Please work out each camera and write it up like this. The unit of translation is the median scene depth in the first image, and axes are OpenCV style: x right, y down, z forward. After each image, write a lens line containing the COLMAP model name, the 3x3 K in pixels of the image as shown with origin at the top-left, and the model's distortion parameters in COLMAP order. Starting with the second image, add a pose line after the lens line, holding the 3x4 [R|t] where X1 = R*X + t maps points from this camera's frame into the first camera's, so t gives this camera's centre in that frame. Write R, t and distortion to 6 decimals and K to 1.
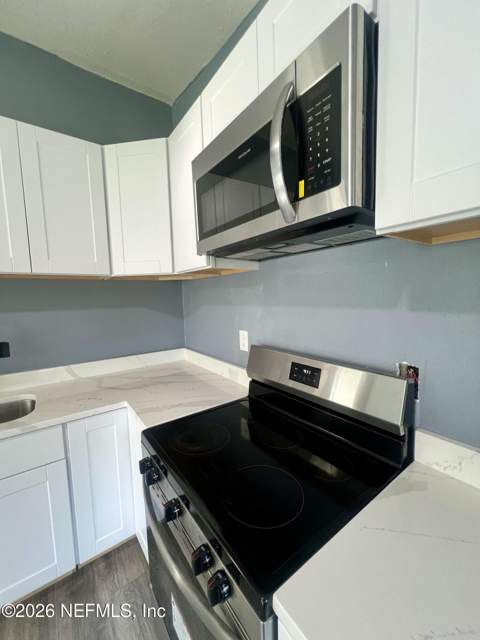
lens RADIAL K [[256.8, 0, 240.0], [0, 256.8, 320.0], [0, 0, 1]] dist [-0.001128, -0.000155]
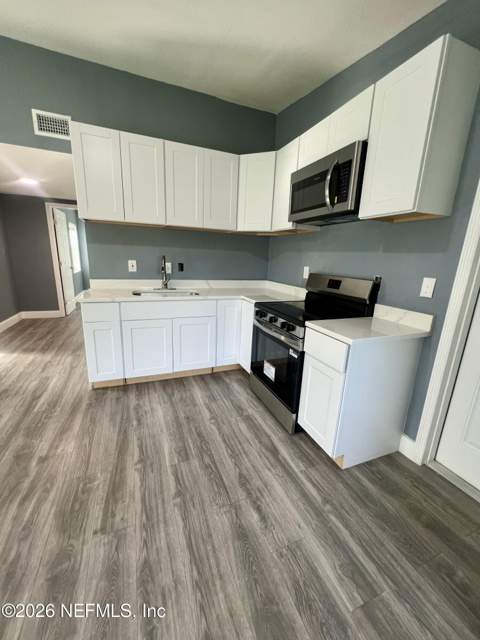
lens RADIAL K [[256.8, 0, 240.0], [0, 256.8, 320.0], [0, 0, 1]] dist [-0.001128, -0.000155]
pose [[0.966889, 0.122729, -0.223746, 0.014782], [-0.088887, 0.983823, 0.155534, 0.224668], [0.239215, -0.130497, 0.962157, -1.133484]]
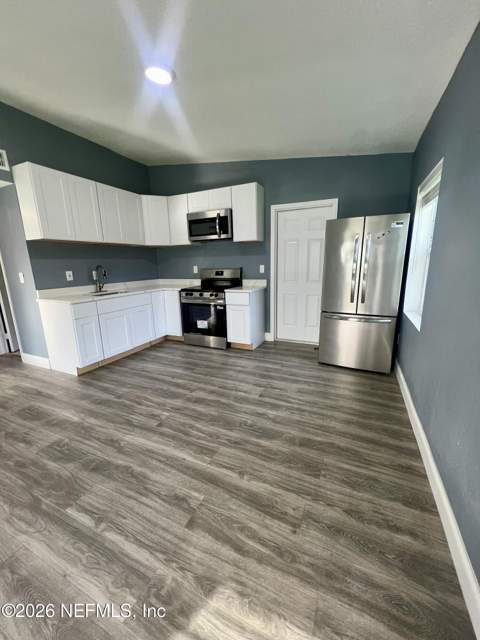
lens RADIAL K [[256.8, 0, 240.0], [0, 256.8, 320.0], [0, 0, 1]] dist [-0.001128, -0.000155]
pose [[0.877814, -0.100528, 0.468333, -1.299693], [0.046680, 0.991029, 0.125231, 0.412632], [-0.476721, -0.088068, 0.874632, -2.495601]]
